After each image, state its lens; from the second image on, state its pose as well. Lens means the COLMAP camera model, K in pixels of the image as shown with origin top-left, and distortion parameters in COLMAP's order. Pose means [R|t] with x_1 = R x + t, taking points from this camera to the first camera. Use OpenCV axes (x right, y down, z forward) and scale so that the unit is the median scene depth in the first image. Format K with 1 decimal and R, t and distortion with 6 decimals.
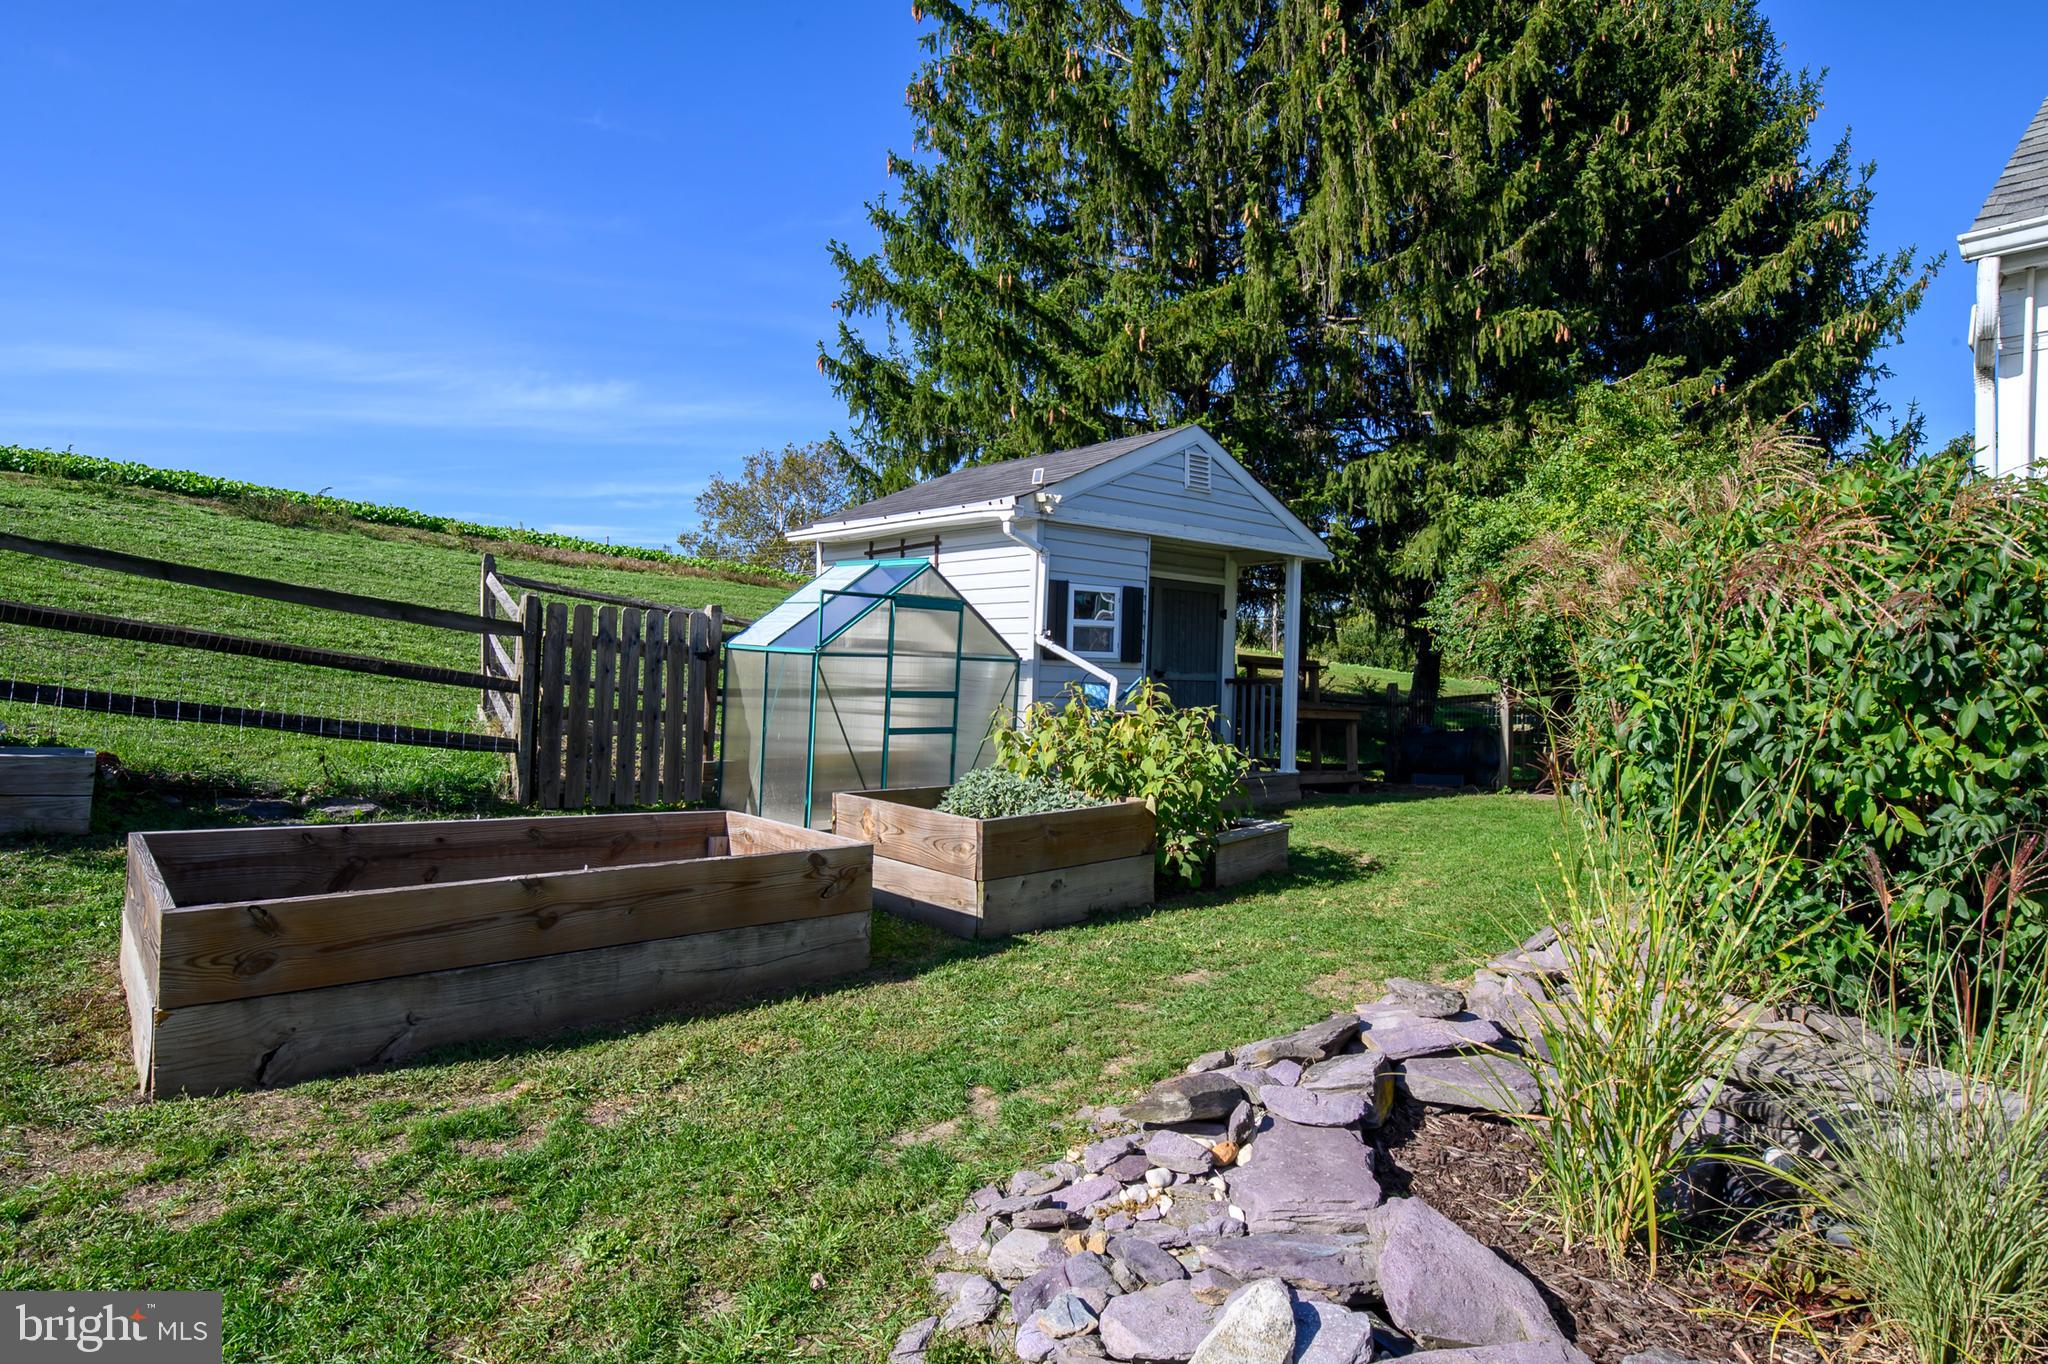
lens RADIAL K [[1113.7, 0, 1024.0], [0, 1113.7, 682.0], [0, 0, 1]] dist [-0.005380, -0.002386]
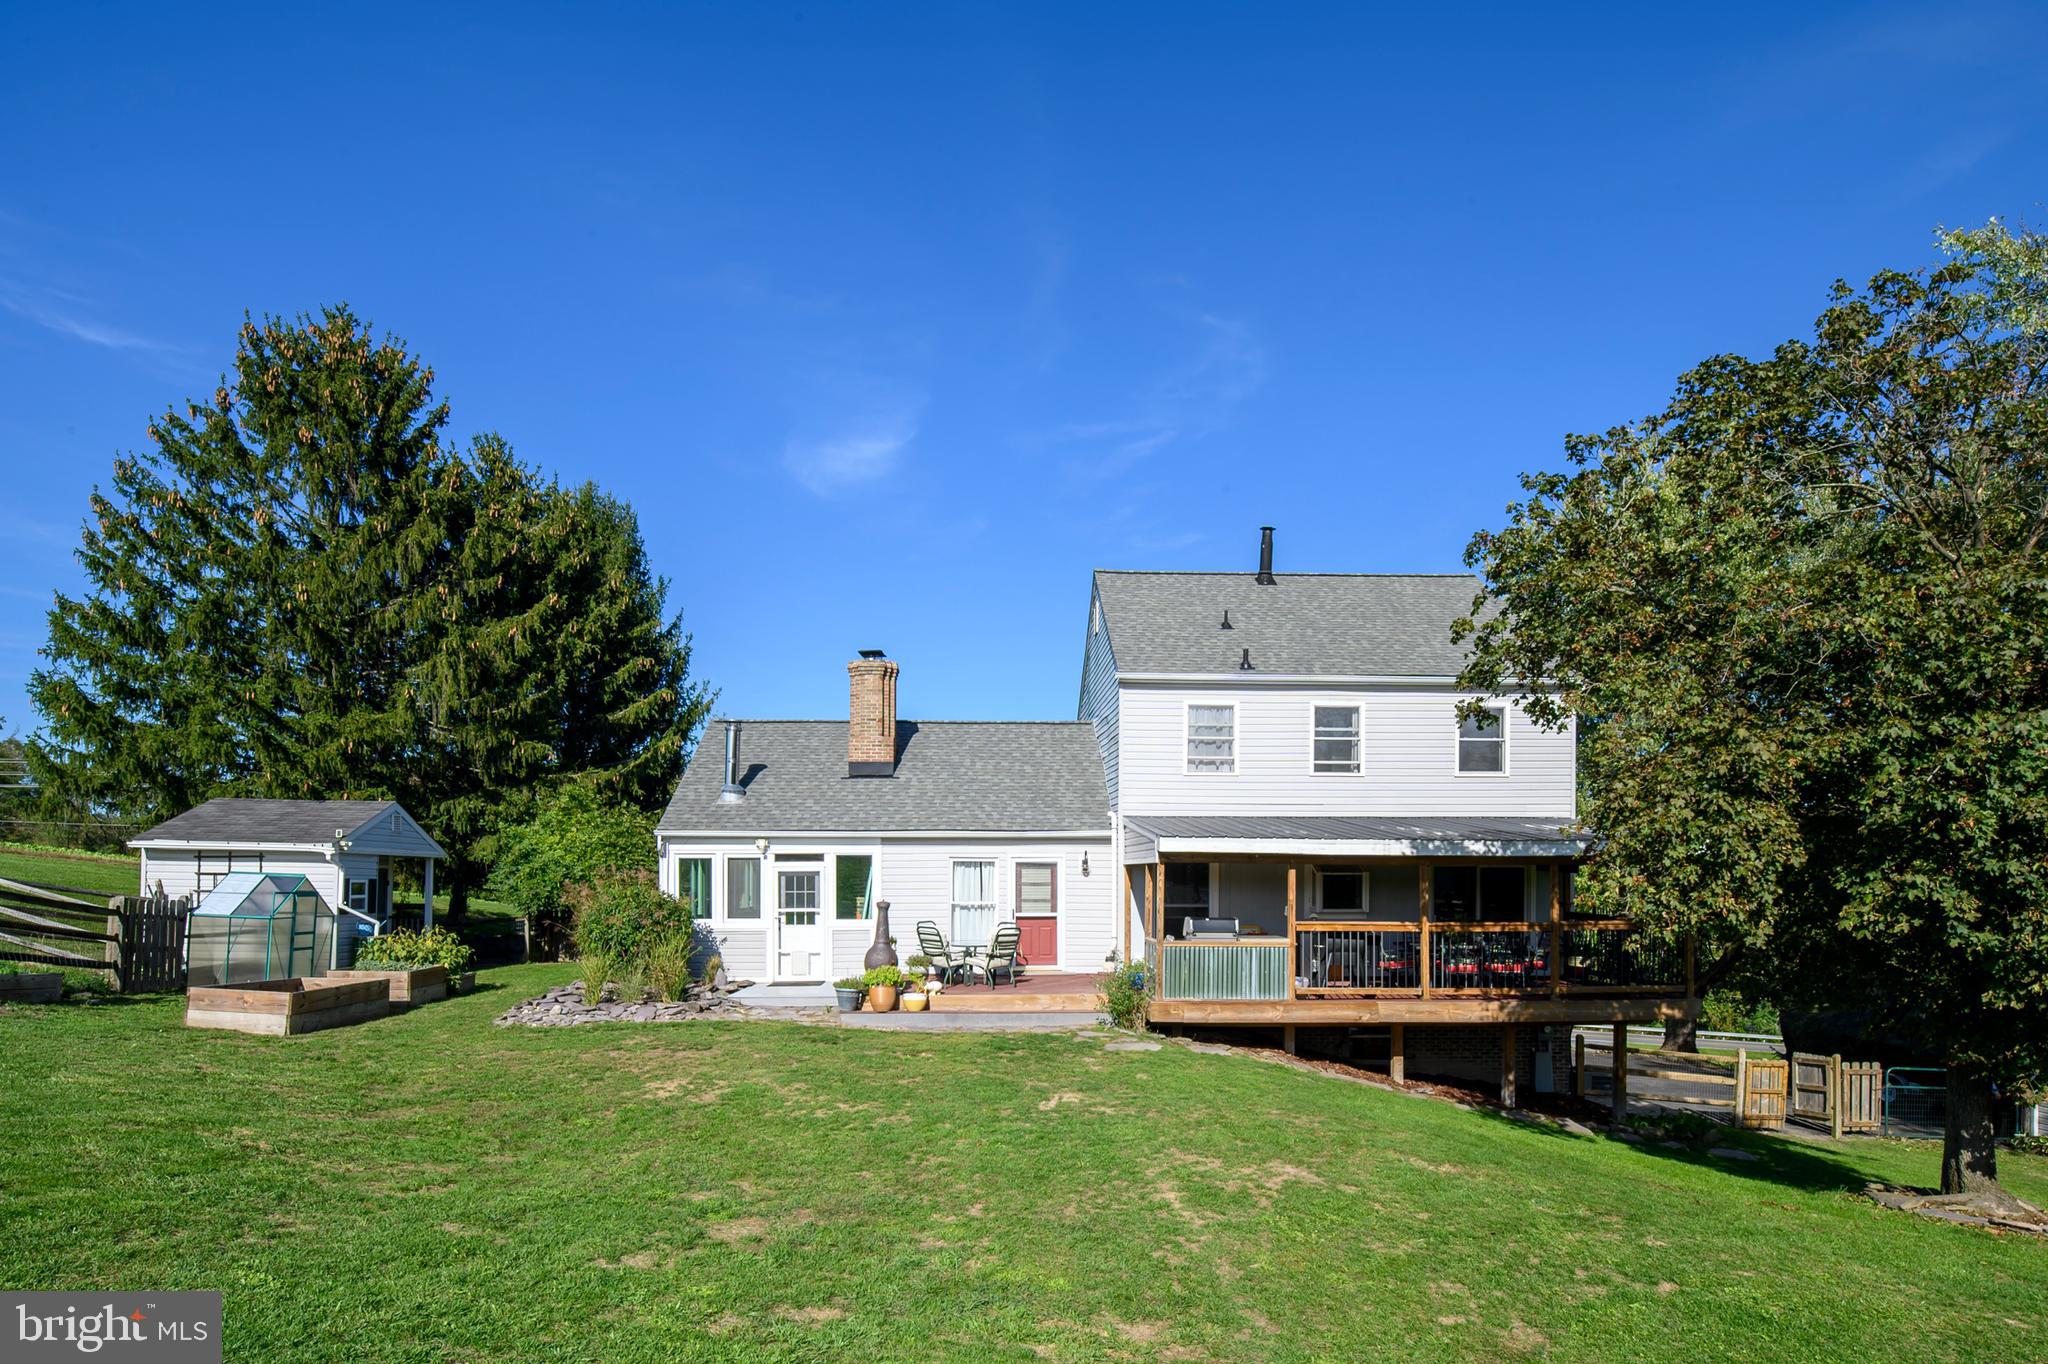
lens RADIAL K [[1102.0, 0, 1018.8], [0, 1102.0, 869.0], [0, 0, 1]] dist [-0.001581, -0.001403]
pose [[0.624906, -0.002082, 0.780697, -0.647277], [0.010188, 0.999933, -0.005488, -0.063763], [-0.780634, 0.011383, 0.624885, -1.096517]]
